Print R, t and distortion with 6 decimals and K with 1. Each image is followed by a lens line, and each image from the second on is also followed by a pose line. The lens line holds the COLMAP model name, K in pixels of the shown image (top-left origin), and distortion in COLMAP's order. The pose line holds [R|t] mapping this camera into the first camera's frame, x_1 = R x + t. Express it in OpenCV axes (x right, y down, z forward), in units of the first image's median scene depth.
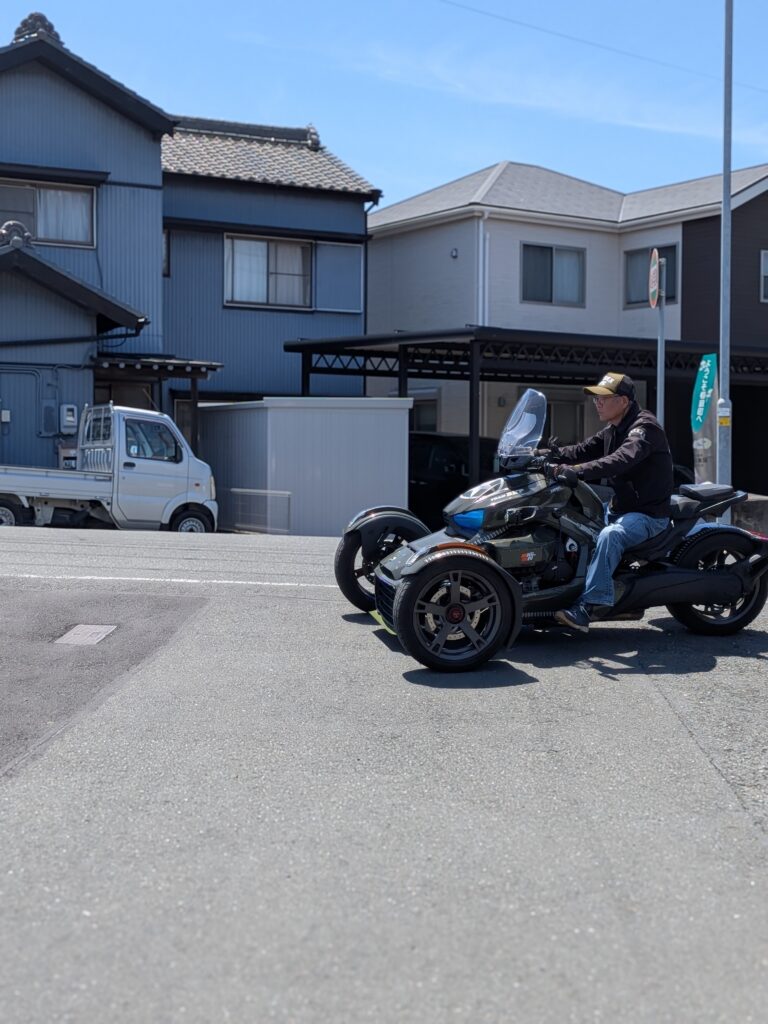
lens RADIAL K [[1449.0, 0, 403.5], [0, 1449.0, 485.8], [0, 0, 1]] dist [0.149322, -0.307354]
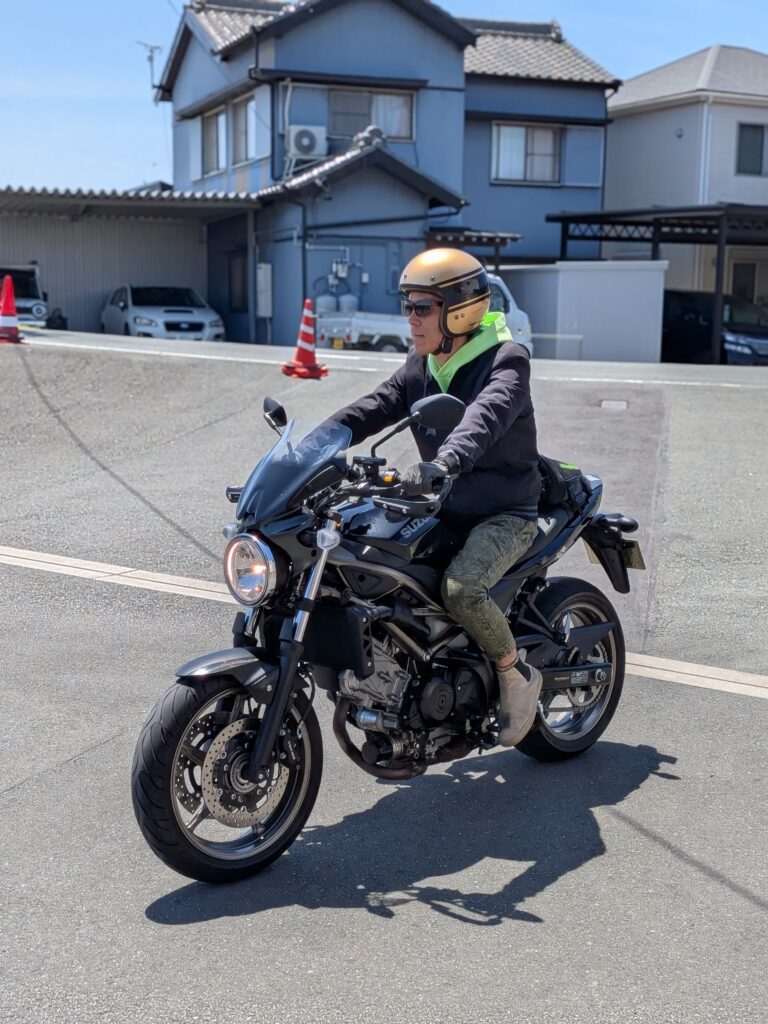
lens RADIAL K [[1420.8, 0, 372.9], [0, 1420.8, 550.2], [0, 0, 1]] dist [0.148660, -0.299947]
pose [[0.995009, 0.018710, -0.098014, -0.116101], [-0.004282, 0.989366, 0.145386, 0.007748], [0.099691, -0.144241, 0.984508, -0.283564]]
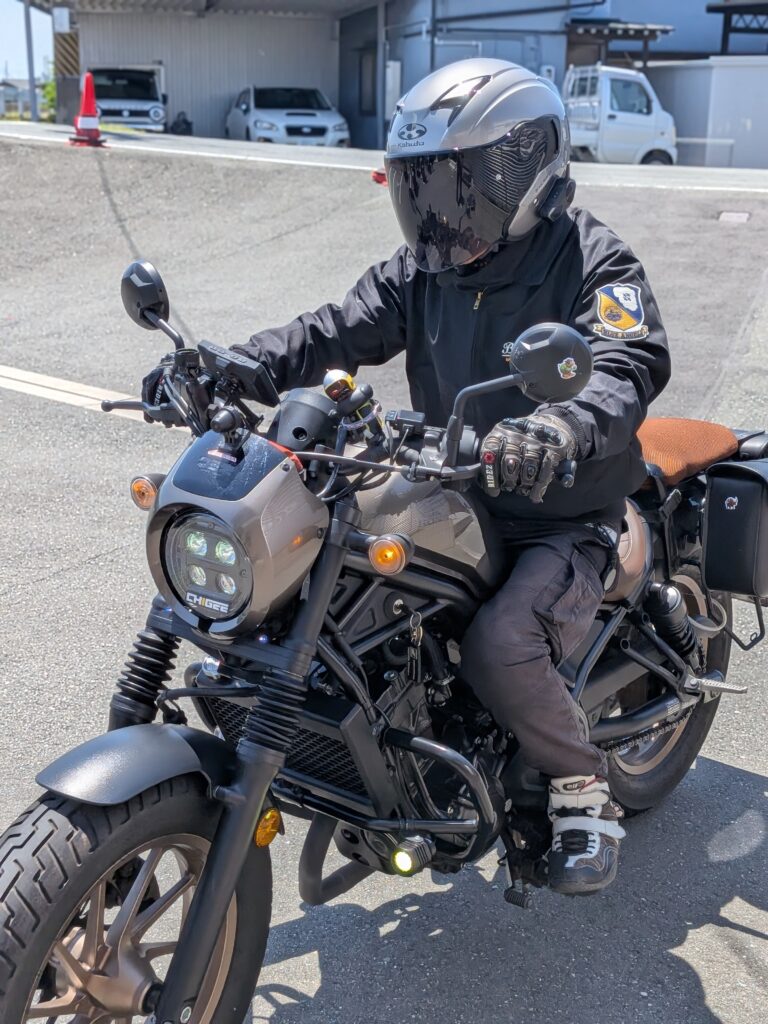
lens RADIAL K [[1435.4, 0, 382.2], [0, 1435.4, 531.5], [0, 0, 1]] dist [0.135049, -0.263437]
pose [[0.978150, 0.059828, -0.199107, -0.088213], [-0.006996, 0.966629, 0.256086, 0.009525], [0.207784, -0.249098, 0.945926, -0.246881]]
